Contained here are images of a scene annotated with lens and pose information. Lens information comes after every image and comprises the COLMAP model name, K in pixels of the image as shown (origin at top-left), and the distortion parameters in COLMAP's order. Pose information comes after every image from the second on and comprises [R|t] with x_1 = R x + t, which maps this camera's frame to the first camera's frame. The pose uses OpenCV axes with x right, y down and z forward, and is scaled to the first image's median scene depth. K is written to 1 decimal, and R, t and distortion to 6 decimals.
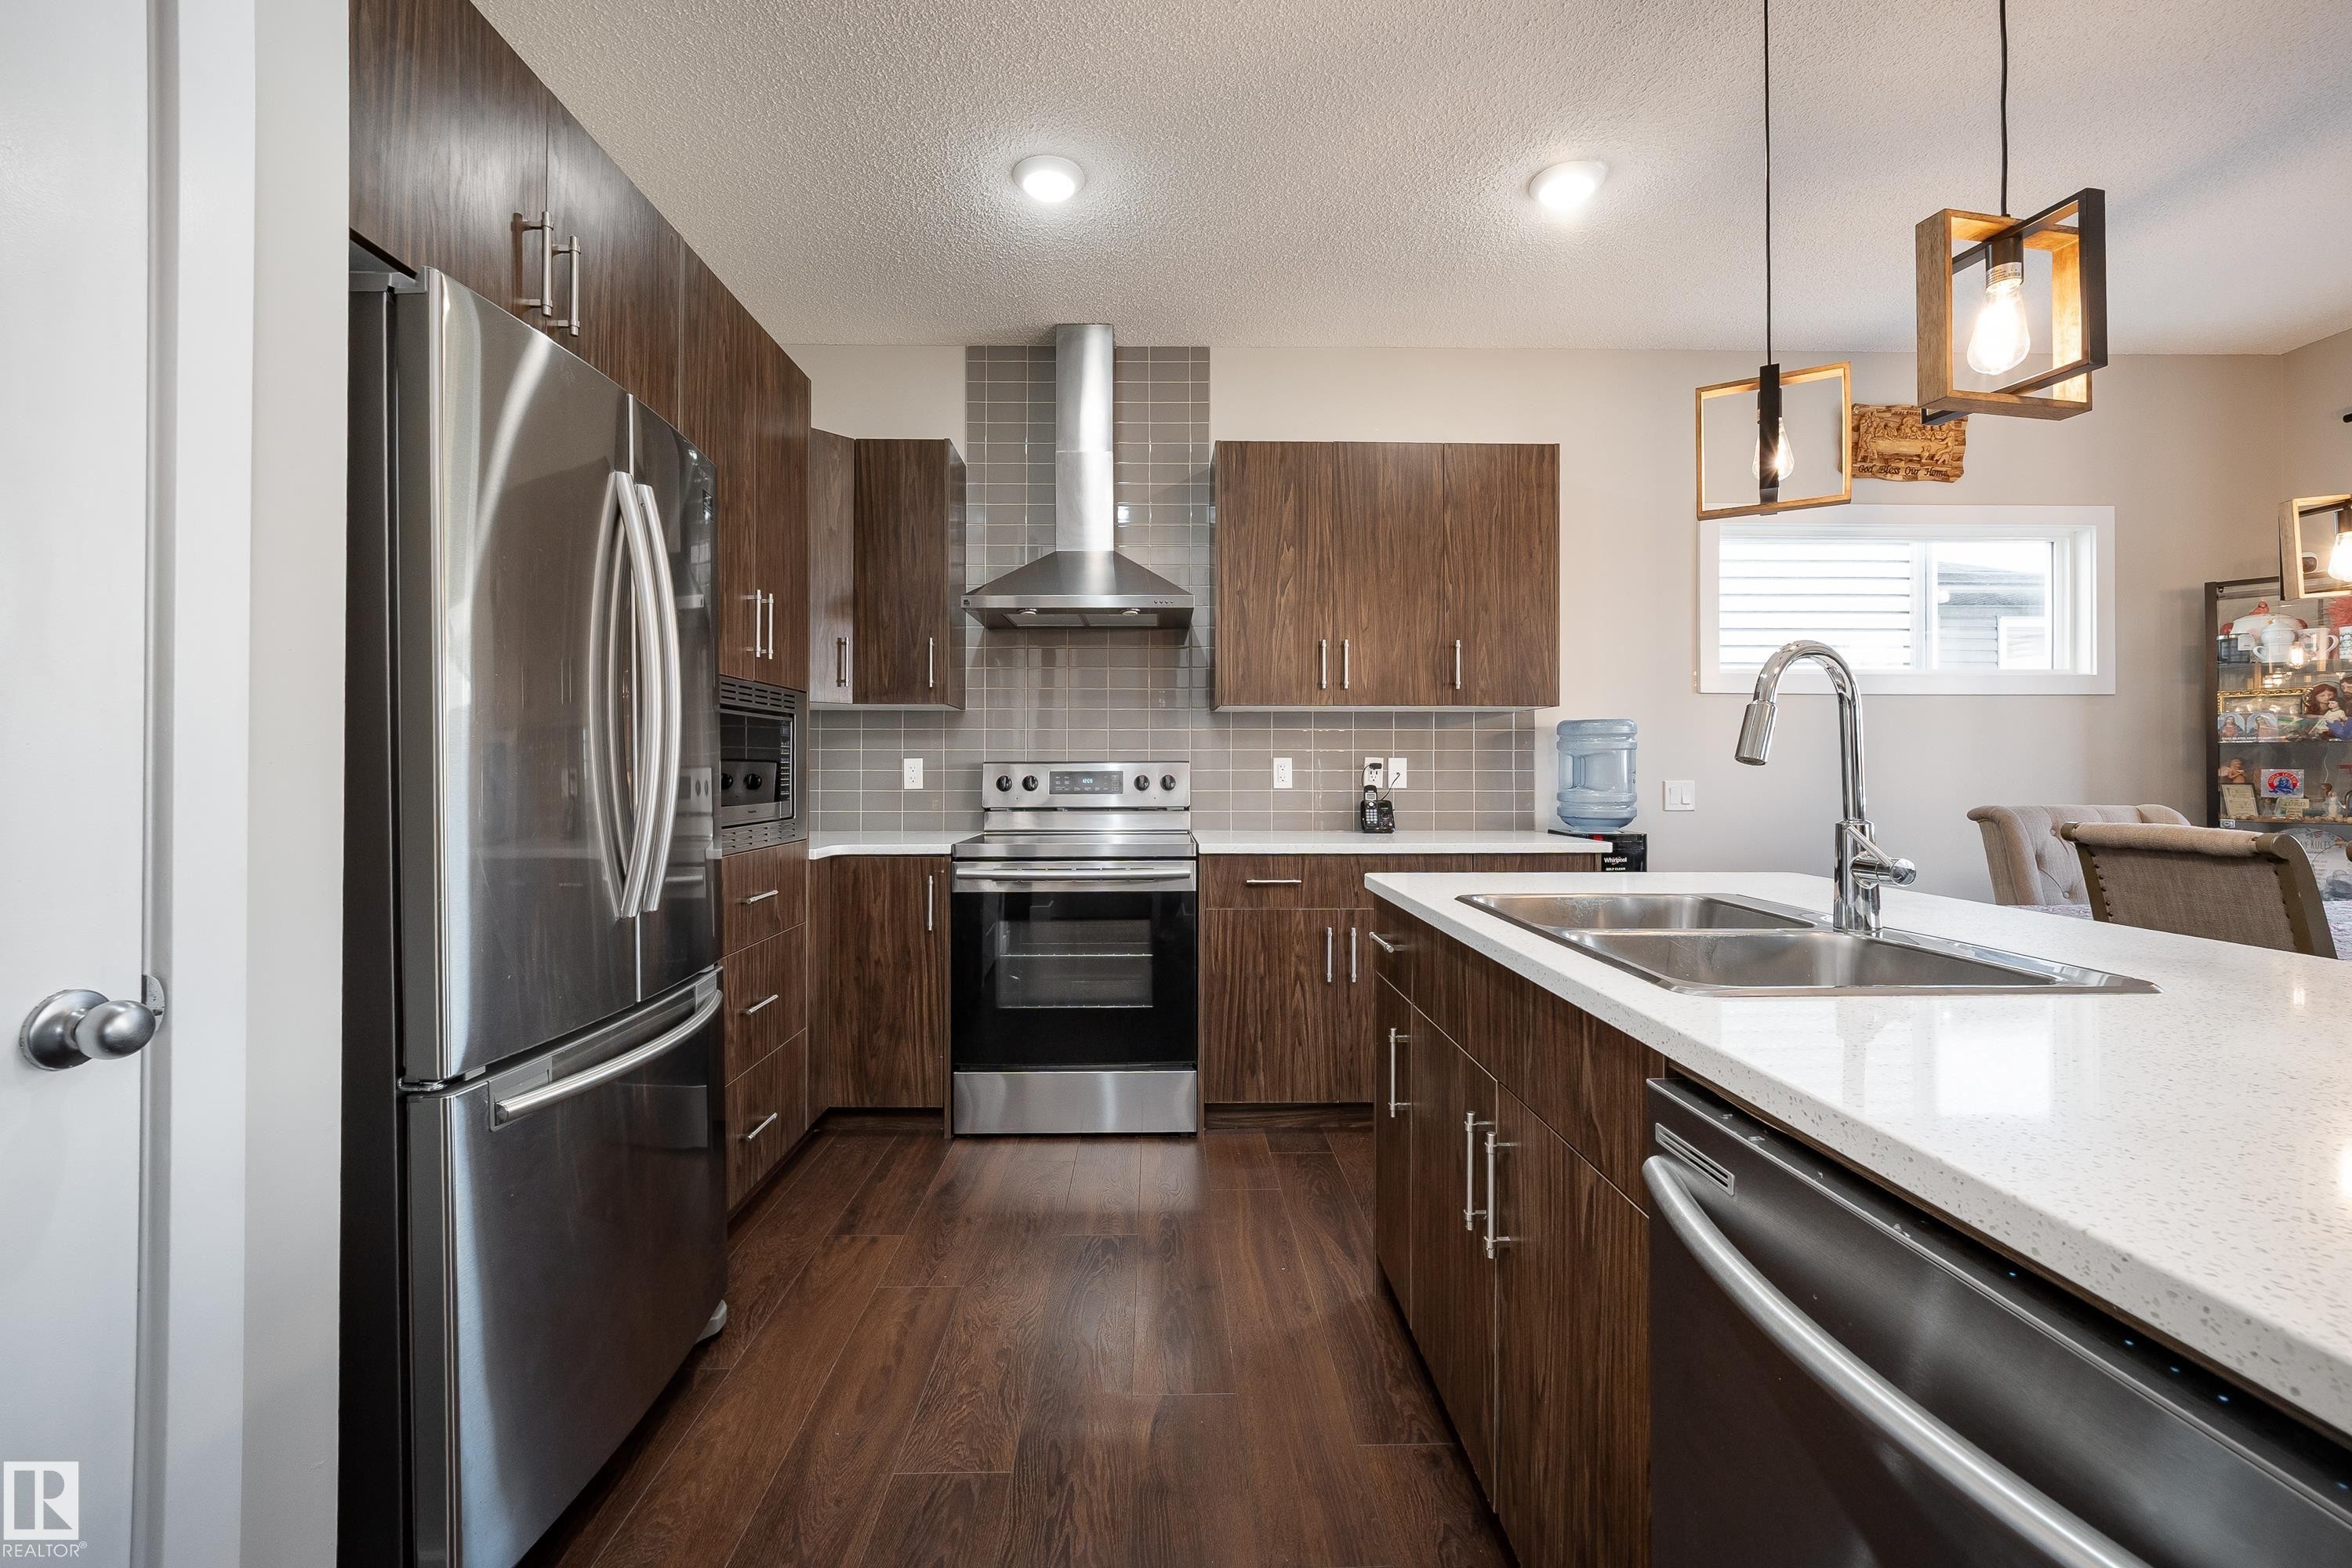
lens RADIAL K [[998.9, 0, 1178.7], [0, 998.9, 769.8], [0, 0, 1]] dist [0.001051, 0.000252]
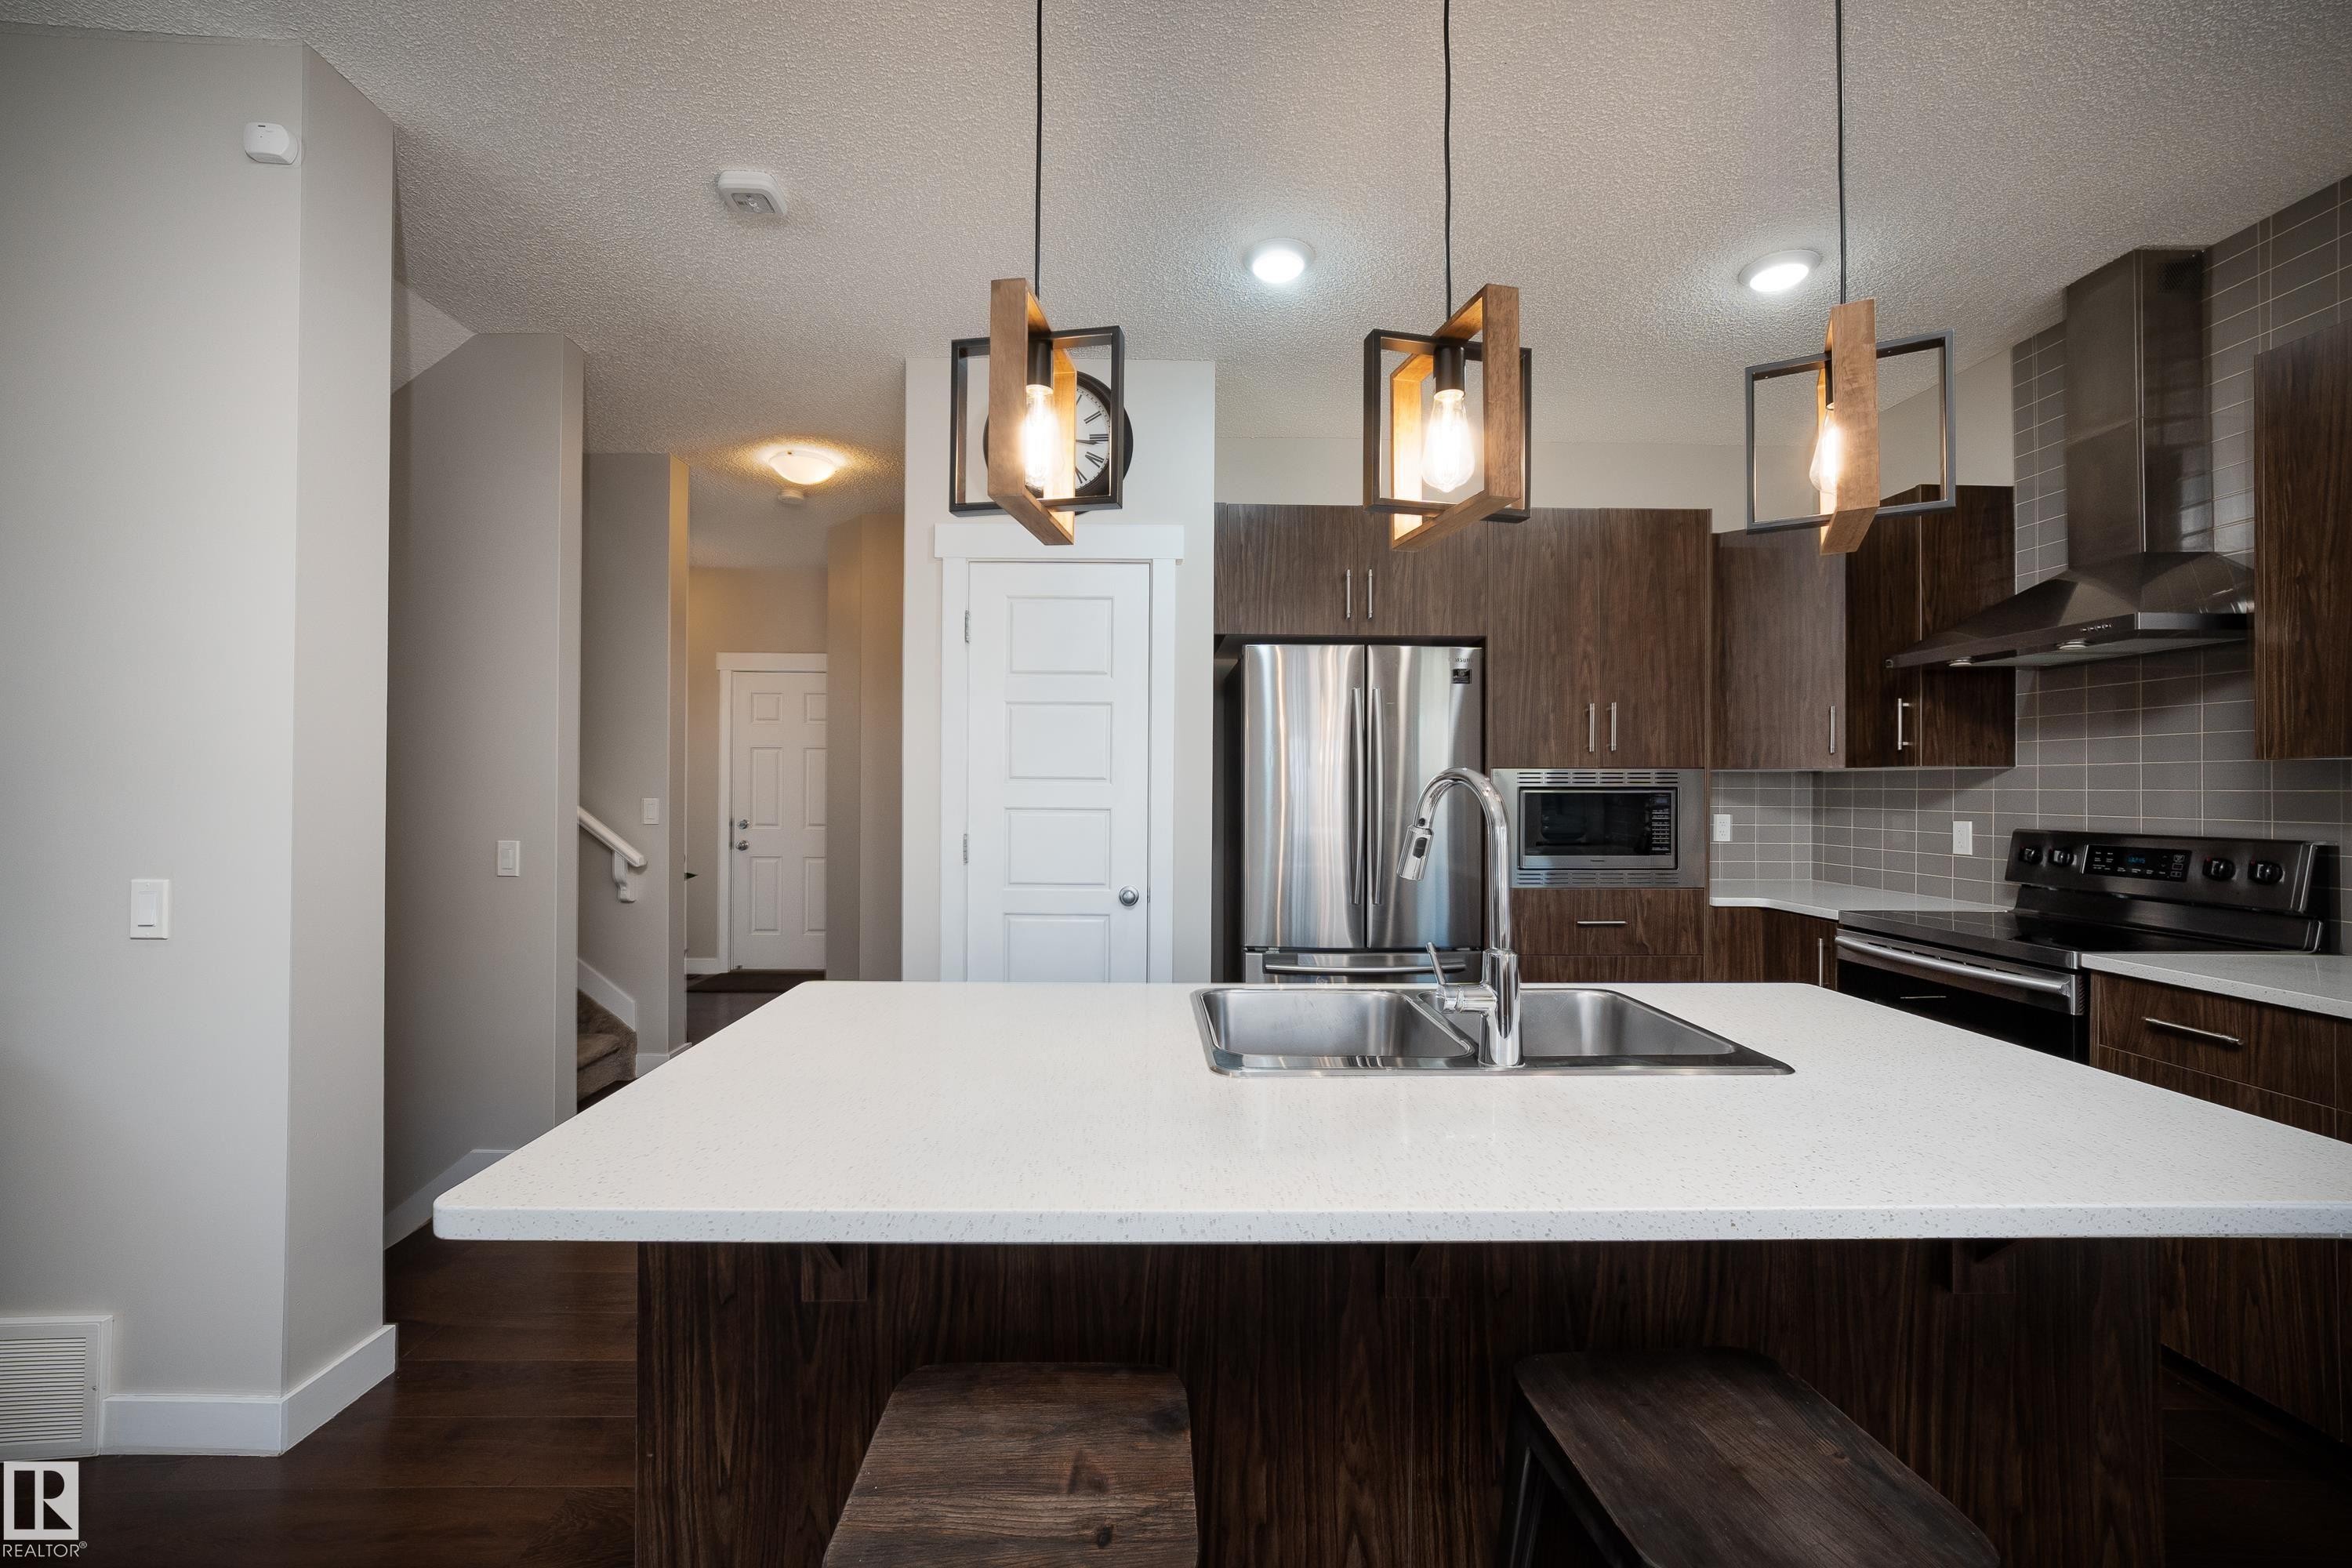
lens RADIAL K [[998.9, 0, 1171.7], [0, 998.9, 775.8], [0, 0, 1]] dist [0.001051, 0.000252]
pose [[0.009320, -0.007870, -0.999926, 0.752126], [-0.006244, 0.999949, -0.007929, -0.048101], [0.999937, 0.006318, 0.009270, 0.310624]]
